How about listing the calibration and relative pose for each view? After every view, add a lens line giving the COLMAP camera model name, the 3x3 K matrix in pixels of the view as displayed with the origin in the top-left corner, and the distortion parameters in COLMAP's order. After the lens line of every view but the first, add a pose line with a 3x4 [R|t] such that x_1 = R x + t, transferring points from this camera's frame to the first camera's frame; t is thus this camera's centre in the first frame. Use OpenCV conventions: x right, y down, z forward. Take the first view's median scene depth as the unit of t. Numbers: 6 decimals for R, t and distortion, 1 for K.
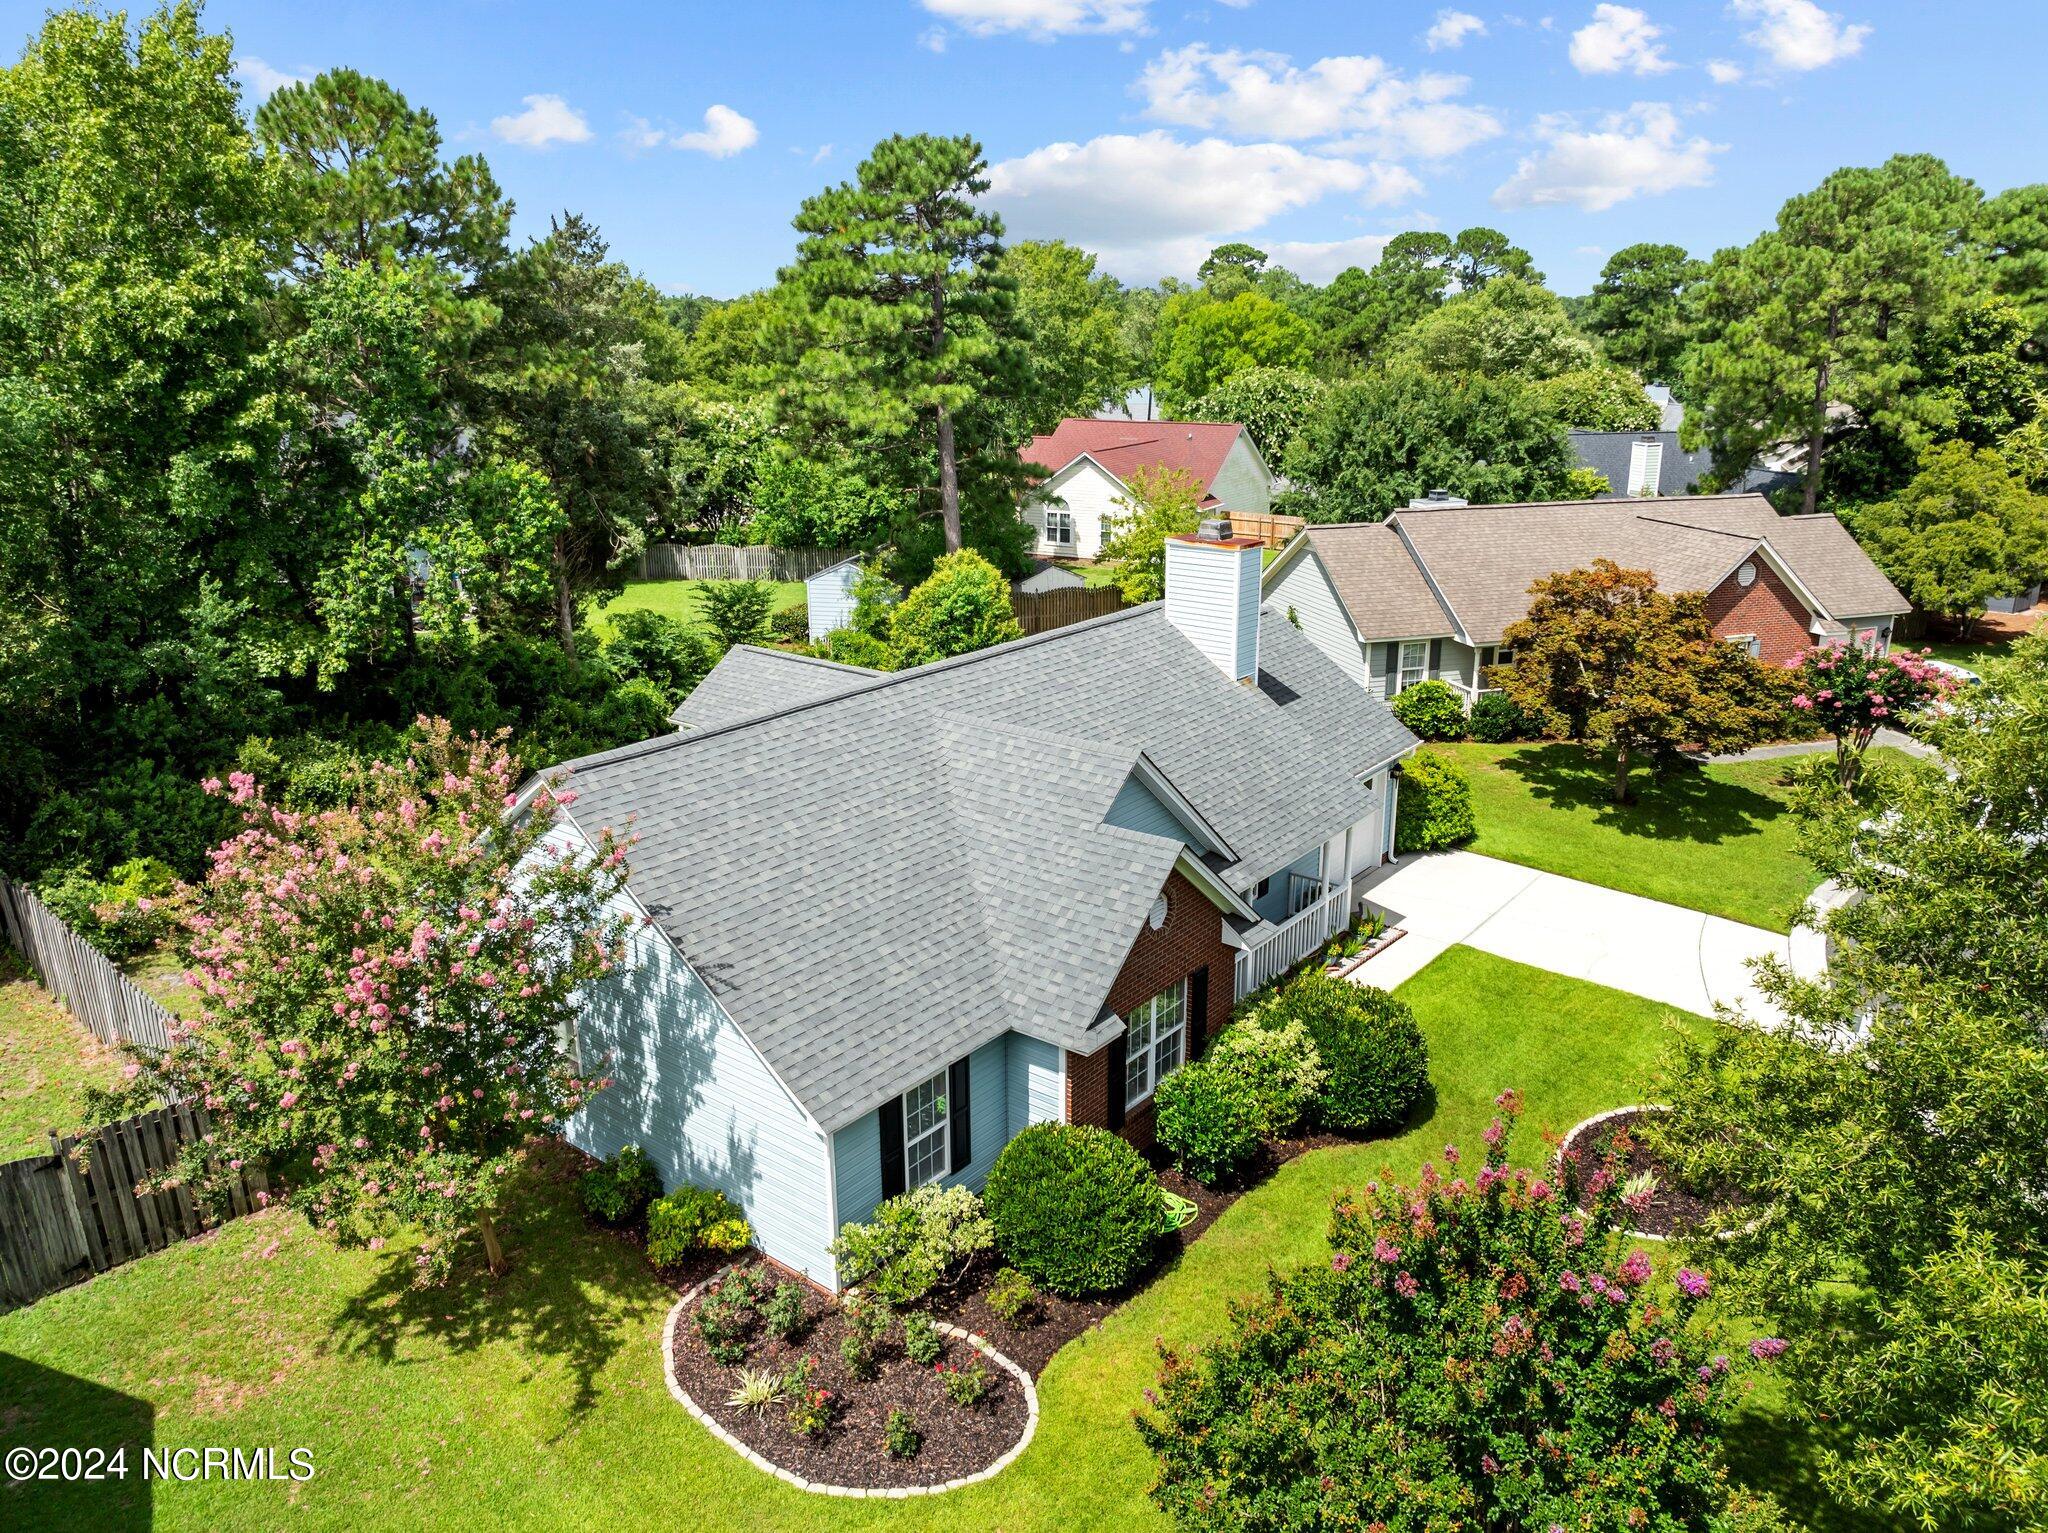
lens RADIAL K [[1441.4, 0, 1024.0], [0, 1441.4, 766.5], [0, 0, 1]] dist [-0.020268, 0.000063]
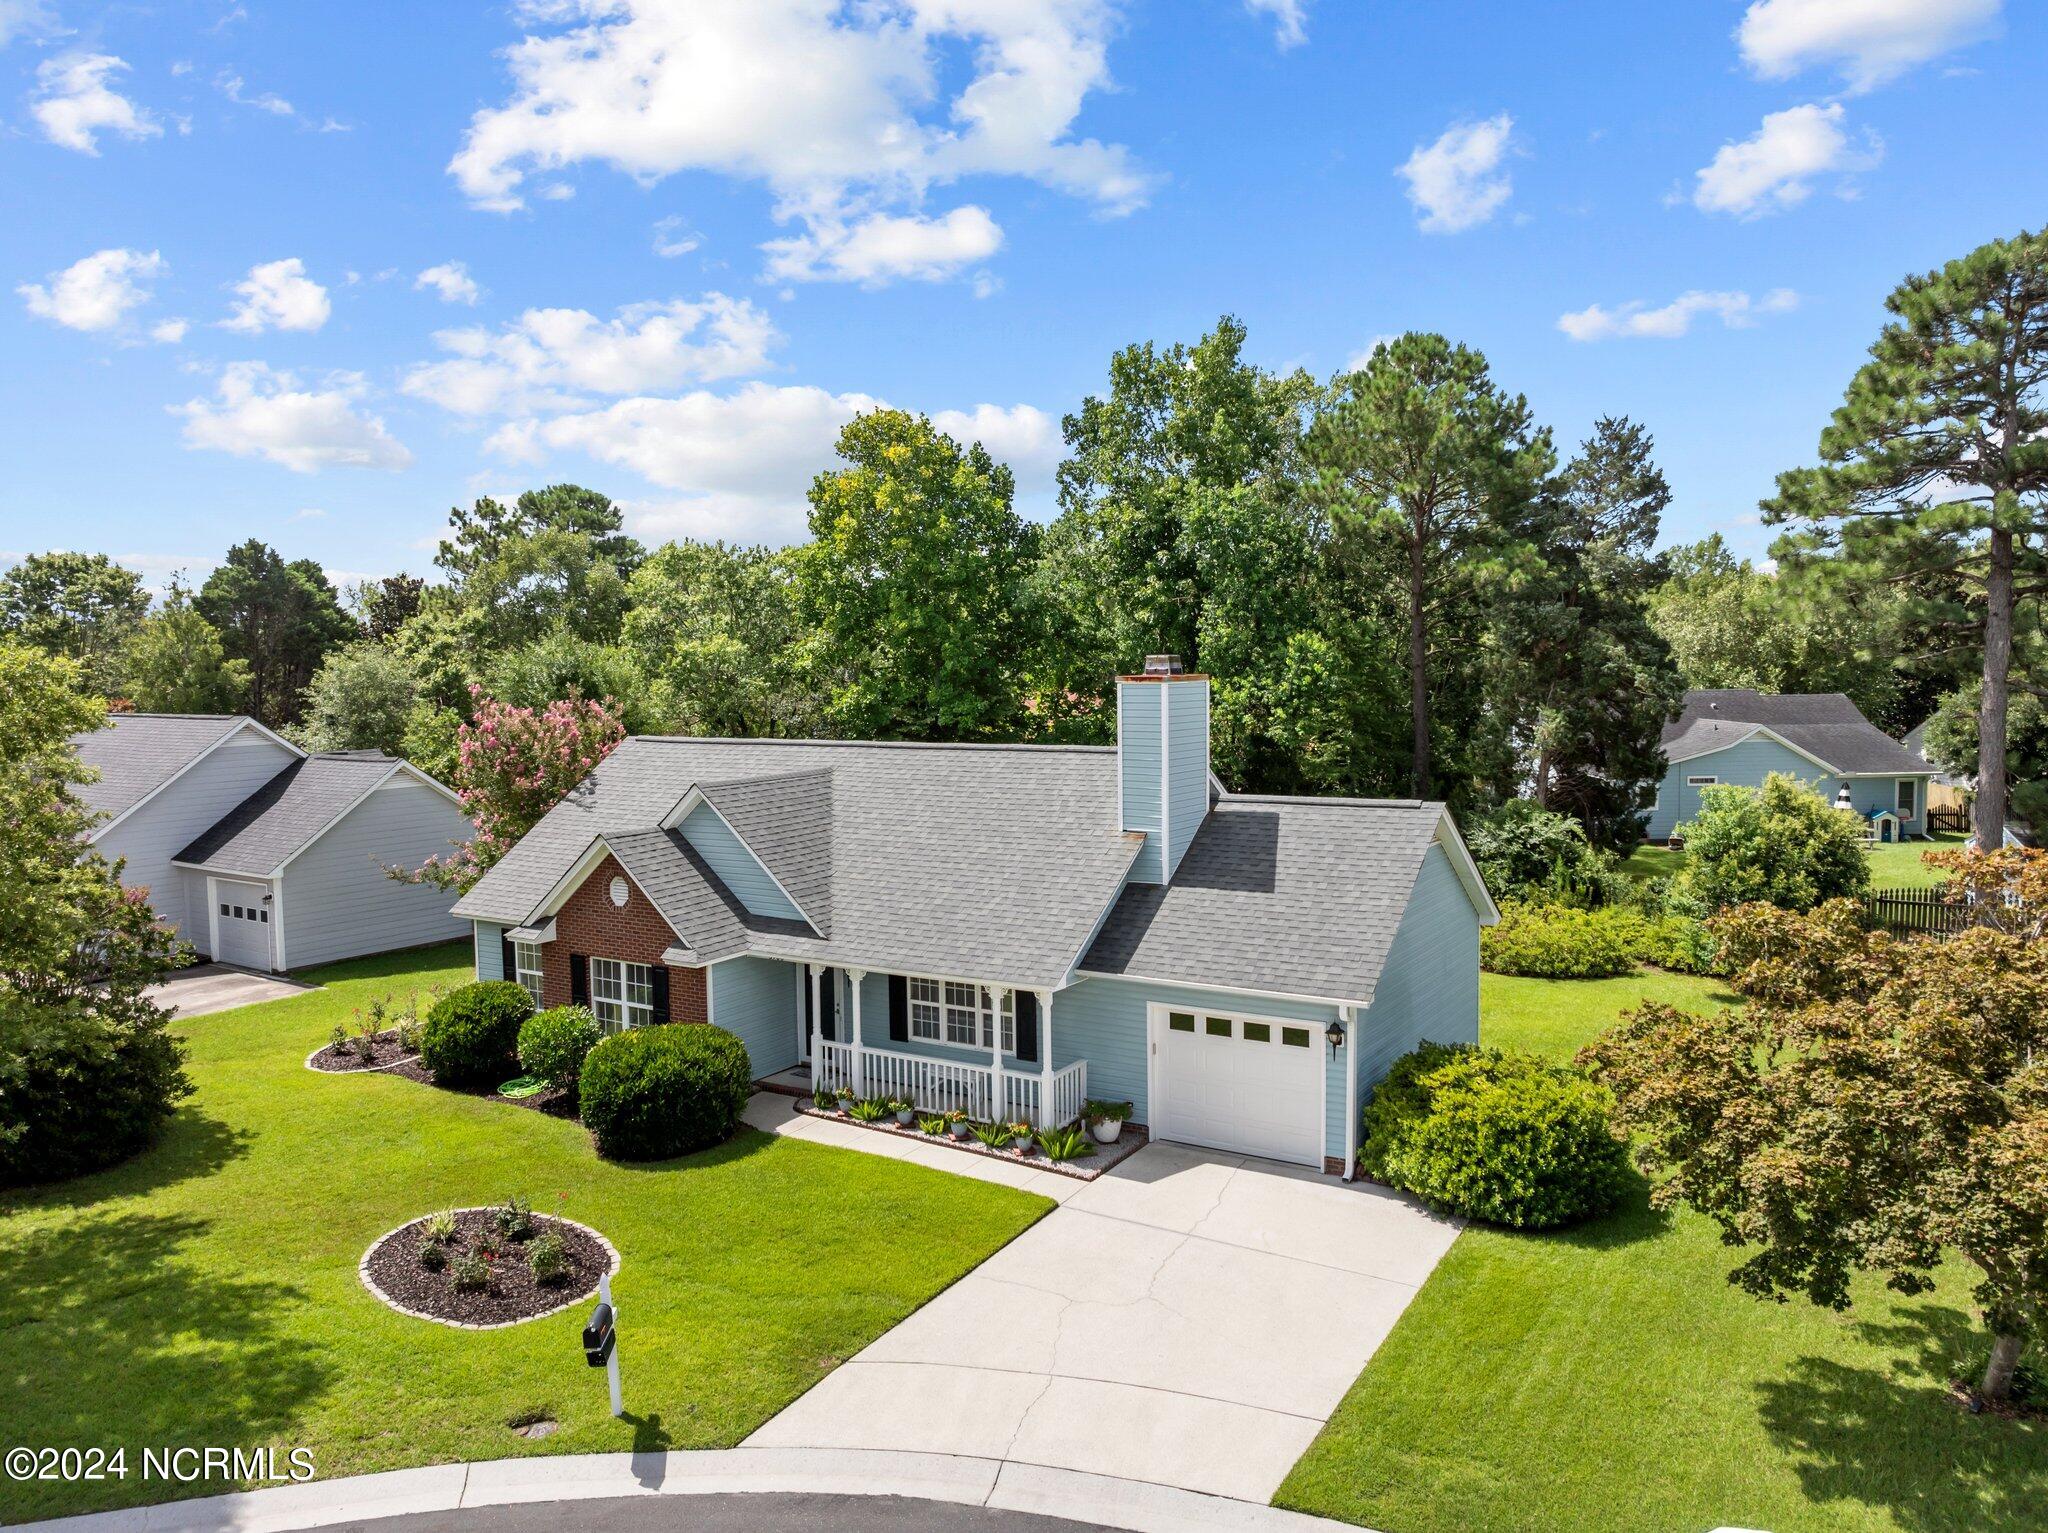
lens RADIAL K [[1470.1, 0, 1024.0], [0, 1470.1, 766.5], [0, 0, 1]] dist [-0.043892, -0.004534]
pose [[0.107095, 0.076953, -0.991266, 0.945222], [-0.275417, 0.960281, 0.044792, -0.110787], [0.955341, 0.268215, 0.124035, 0.762209]]
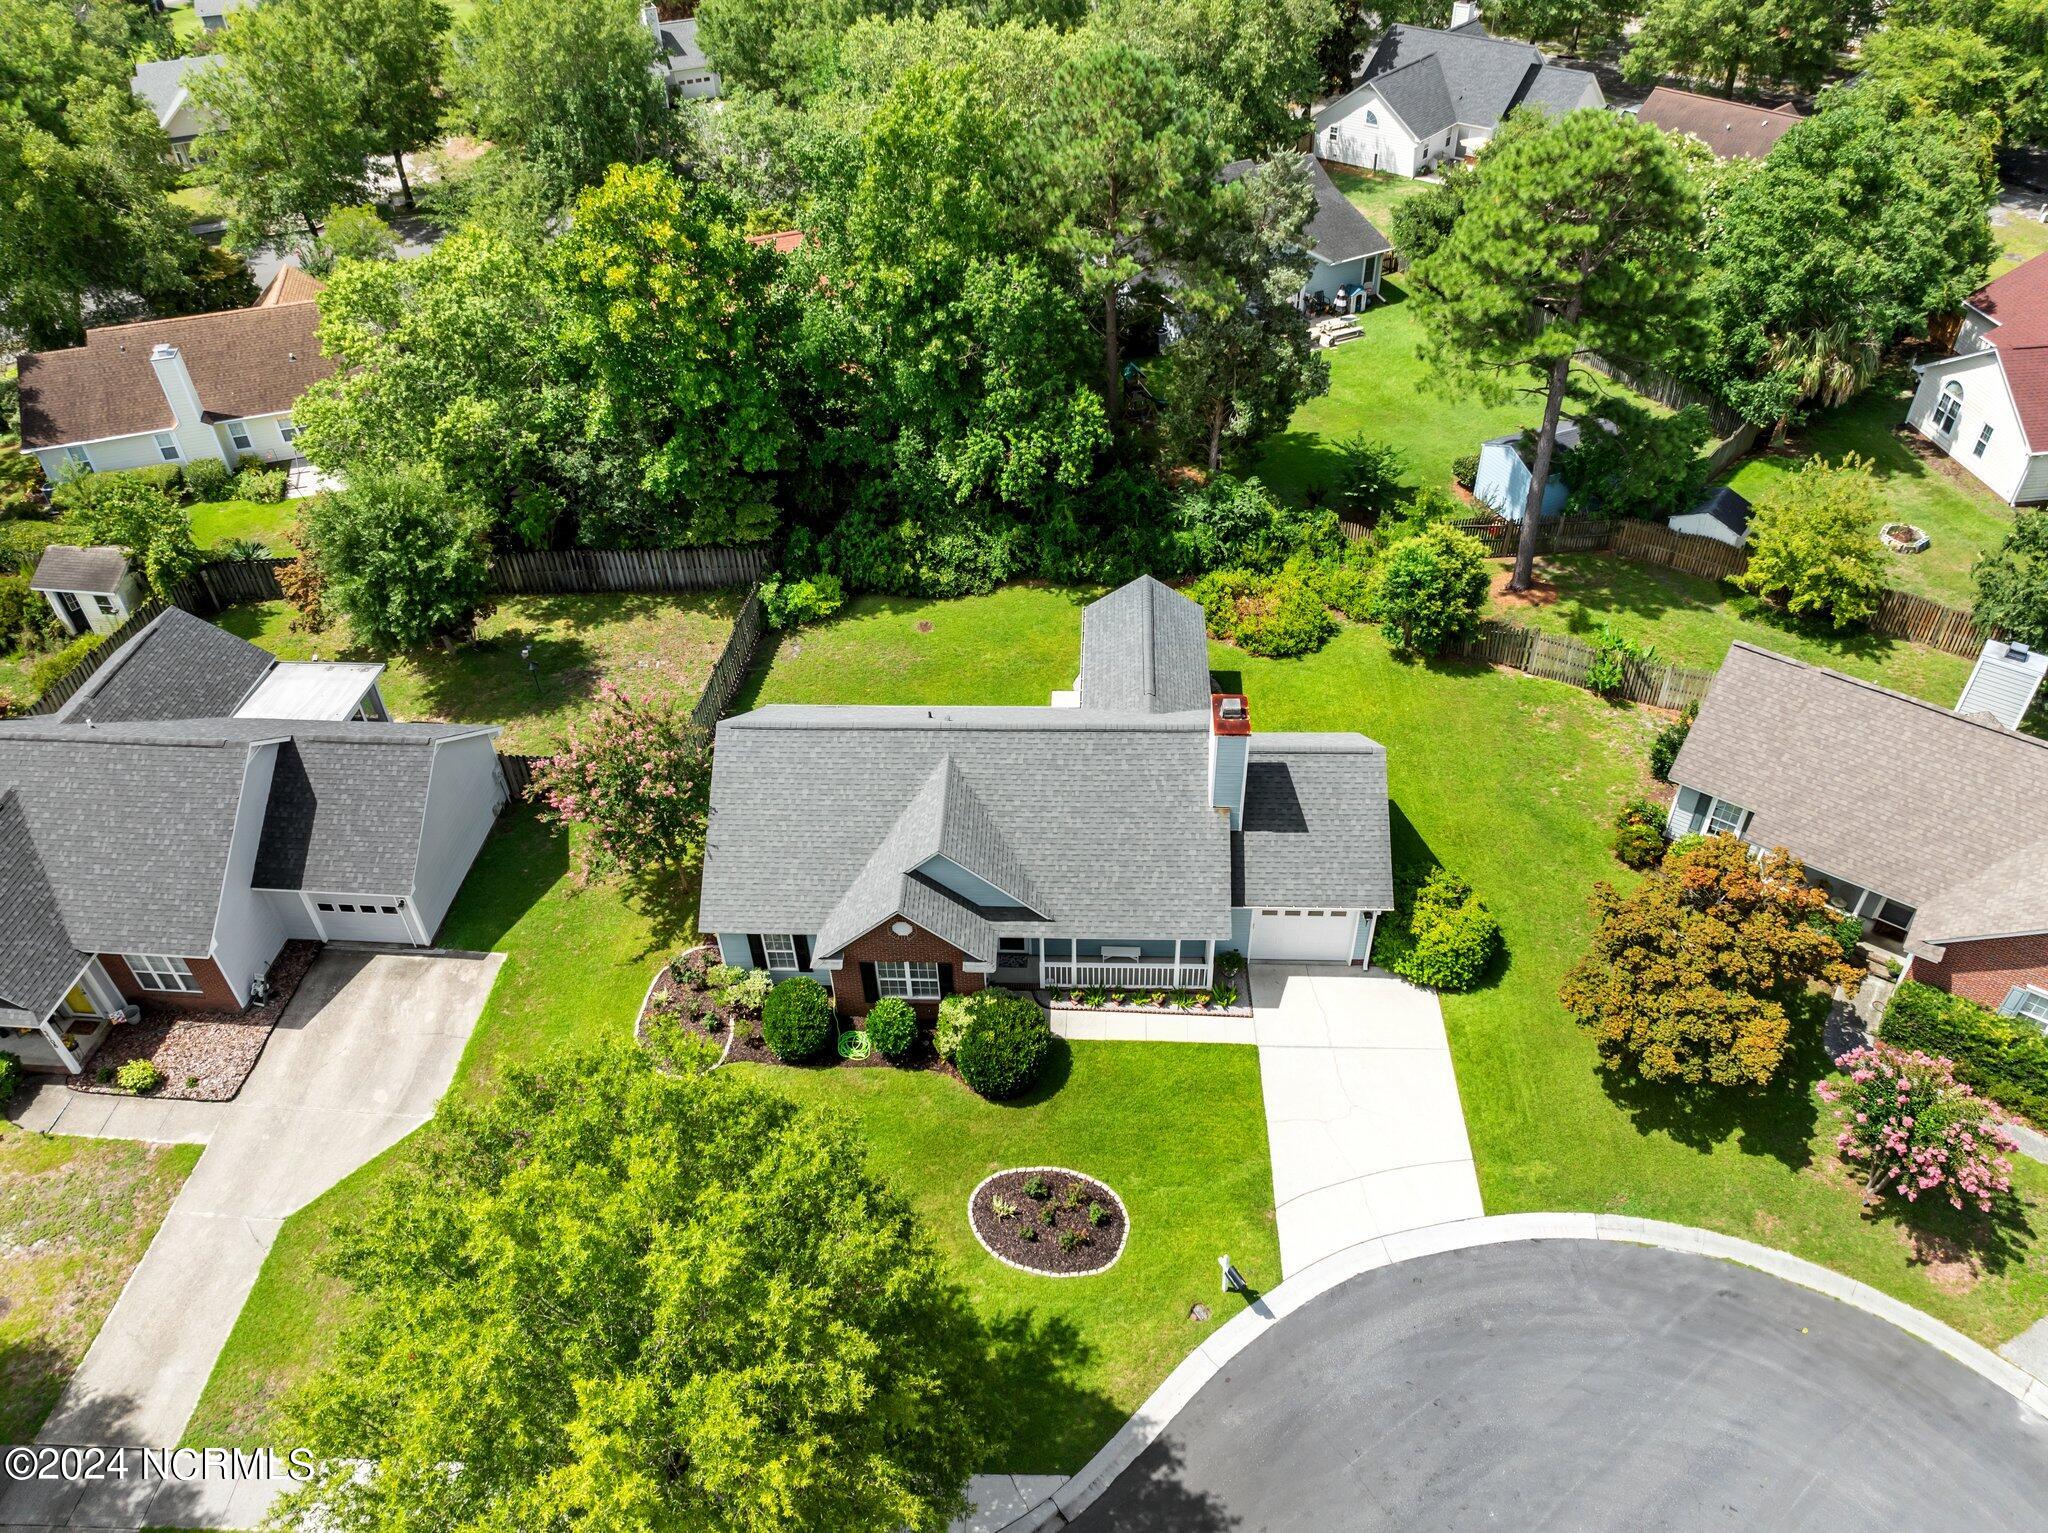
lens RADIAL K [[1433.6, 0, 1024.0], [0, 1433.6, 766.5], [0, 0, 1]] dist [-0.035523, 0.000171]
pose [[0.579220, 0.516444, -0.630706, 0.838779], [-0.211109, 0.842347, 0.495867, -0.695740], [0.787361, -0.154068, 0.596930, 0.019437]]
